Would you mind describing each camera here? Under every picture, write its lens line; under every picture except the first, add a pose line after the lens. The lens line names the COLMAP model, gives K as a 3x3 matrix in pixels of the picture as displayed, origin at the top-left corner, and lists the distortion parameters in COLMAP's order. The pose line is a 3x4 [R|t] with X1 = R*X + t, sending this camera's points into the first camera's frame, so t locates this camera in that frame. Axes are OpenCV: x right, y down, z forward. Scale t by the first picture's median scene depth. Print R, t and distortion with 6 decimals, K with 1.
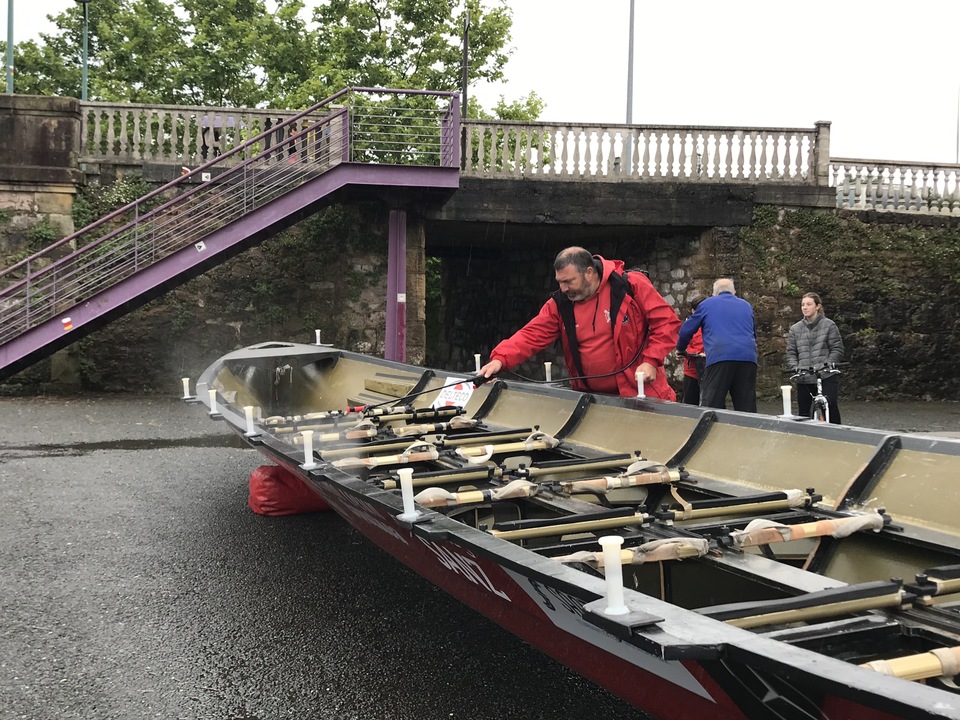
lens RADIAL K [[1219.3, 0, 480.0], [0, 1219.3, 360.0], [0, 0, 1]] dist [0.139258, -0.537428]
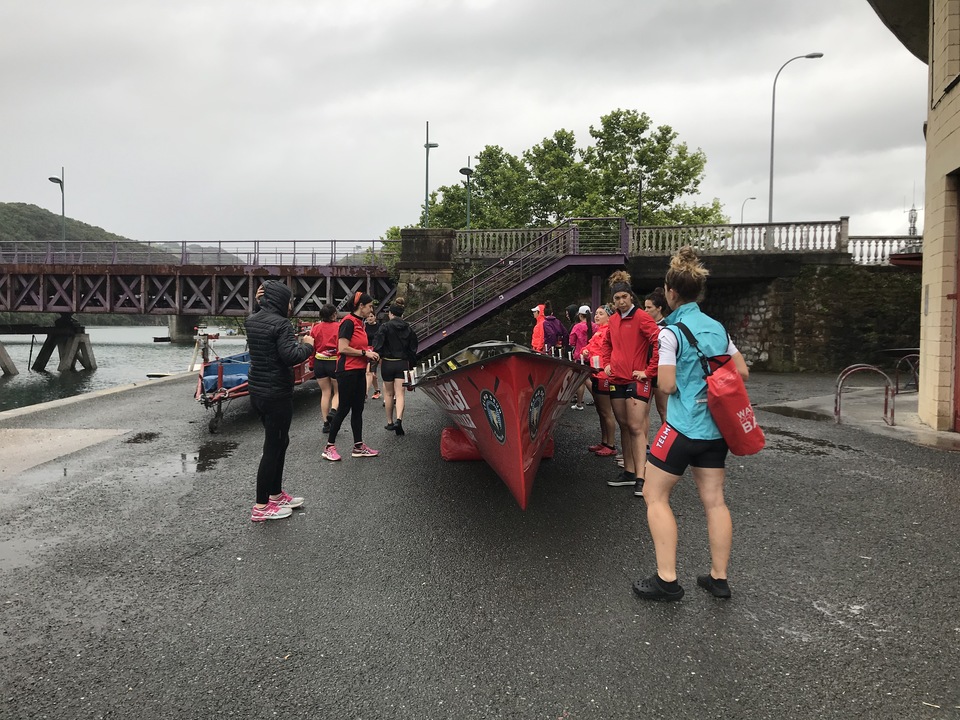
lens RADIAL K [[775.9, 0, 483.4], [0, 775.9, 362.6], [0, 0, 1]] dist [0.069758, -0.139842]
pose [[0.939590, 0.006474, -0.342240, 0.178616], [-0.003050, 0.999940, 0.010540, 0.008035], [0.342288, -0.008859, 0.939553, -0.253596]]
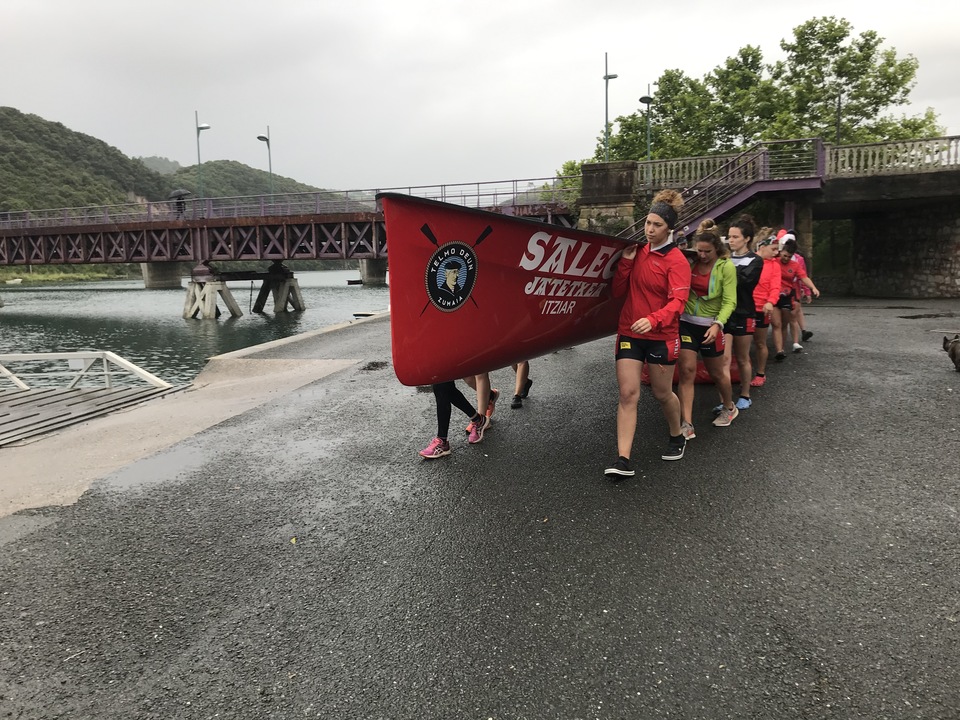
lens RADIAL K [[780.9, 0, 482.5], [0, 780.9, 350.3], [0, 0, 1]] dist [0.025749, -0.008454]
pose [[0.839833, 0.020921, -0.542442, 0.182767], [0.022644, 0.997037, 0.073513, 0.009584], [0.542373, -0.074022, 0.836871, -0.289840]]
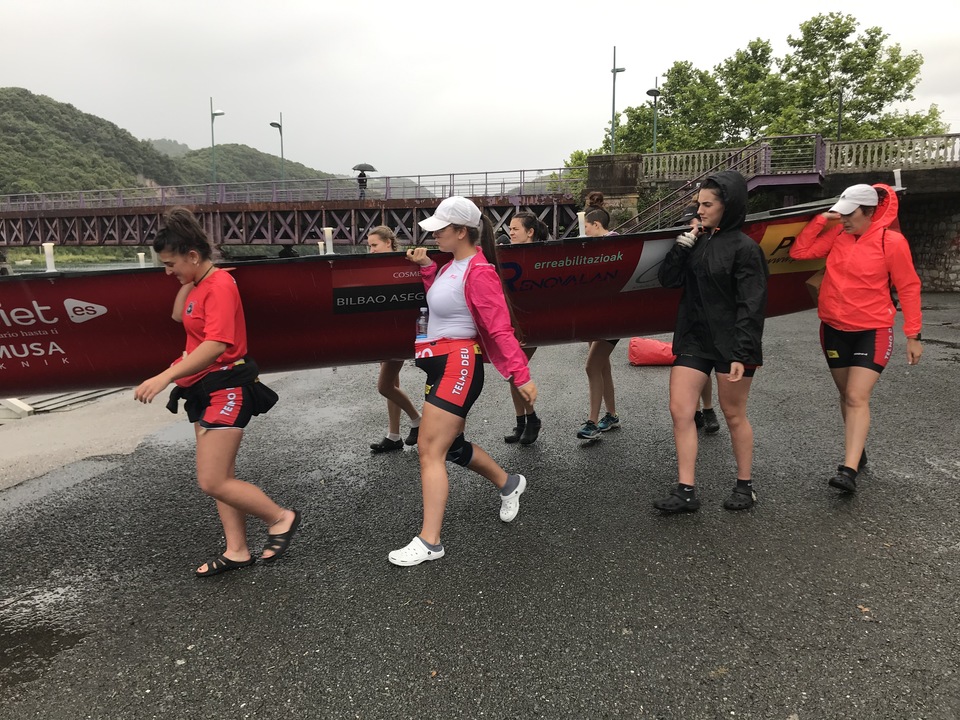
lens RADIAL K [[780.9, 0, 482.5], [0, 780.9, 350.3], [0, 0, 1]] dist [0.025749, -0.008454]
pose [[0.835172, 0.042767, -0.548324, 0.202617], [0.007118, 0.996048, 0.088528, 0.010527], [0.549943, -0.077839, 0.831567, -0.317544]]
